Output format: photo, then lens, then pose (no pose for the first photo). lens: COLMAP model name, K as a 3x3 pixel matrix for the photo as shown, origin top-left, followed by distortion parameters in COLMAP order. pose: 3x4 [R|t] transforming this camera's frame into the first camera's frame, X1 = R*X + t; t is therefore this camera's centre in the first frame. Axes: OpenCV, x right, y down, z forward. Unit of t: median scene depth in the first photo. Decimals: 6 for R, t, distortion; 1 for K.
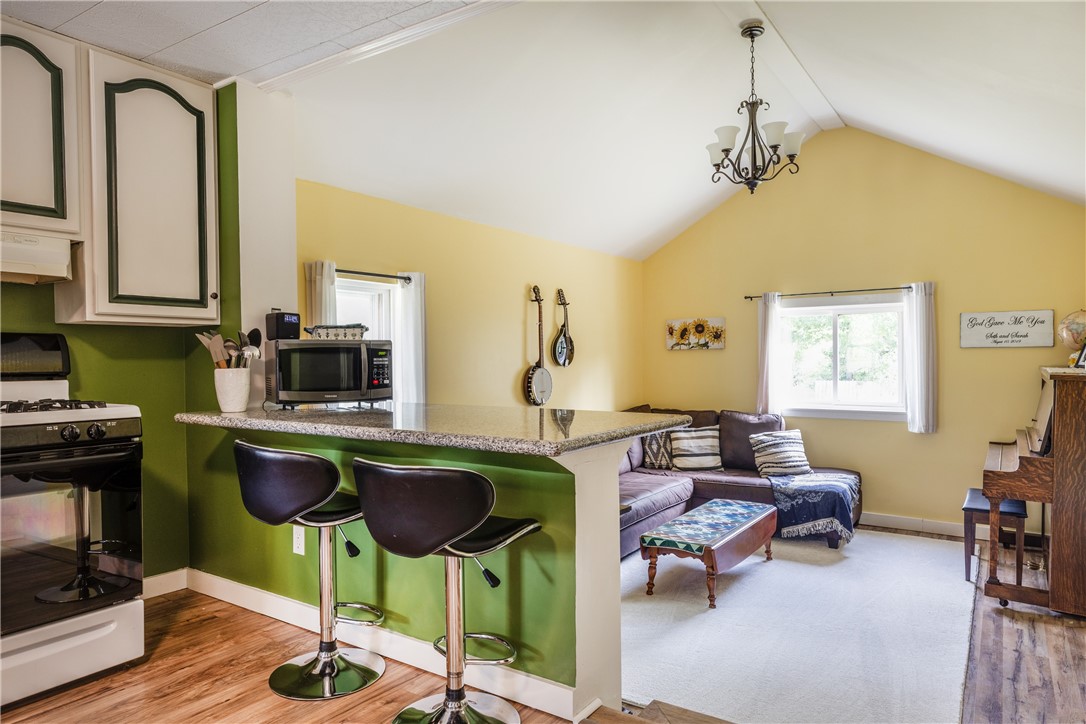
lens RADIAL K [[682.6, 0, 543.0], [0, 682.6, 362.0], [0, 0, 1]] dist [0.008305, 0.000012]
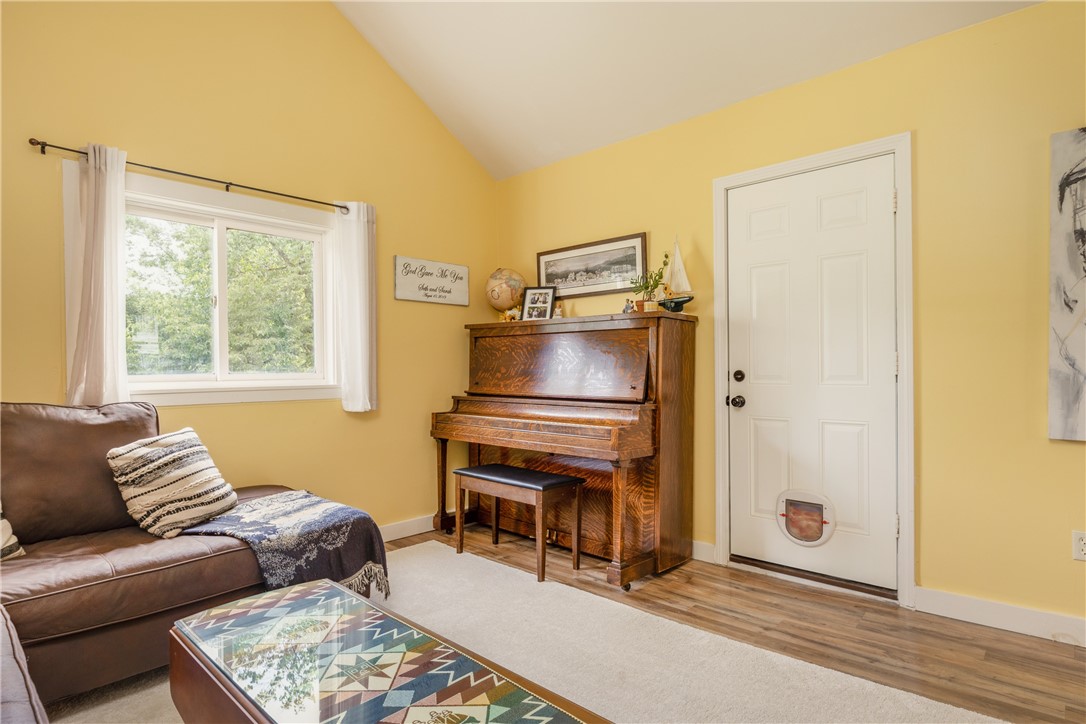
lens RADIAL K [[574.9, 0, 550.4], [0, 574.9, 368.7], [0, 0, 1]] dist [0.002847, -0.000848]
pose [[0.142342, 0.008604, 0.989780, -0.021336], [0.019371, 0.999746, -0.011476, 0.072461], [-0.989628, 0.020807, 0.142139, 0.748083]]
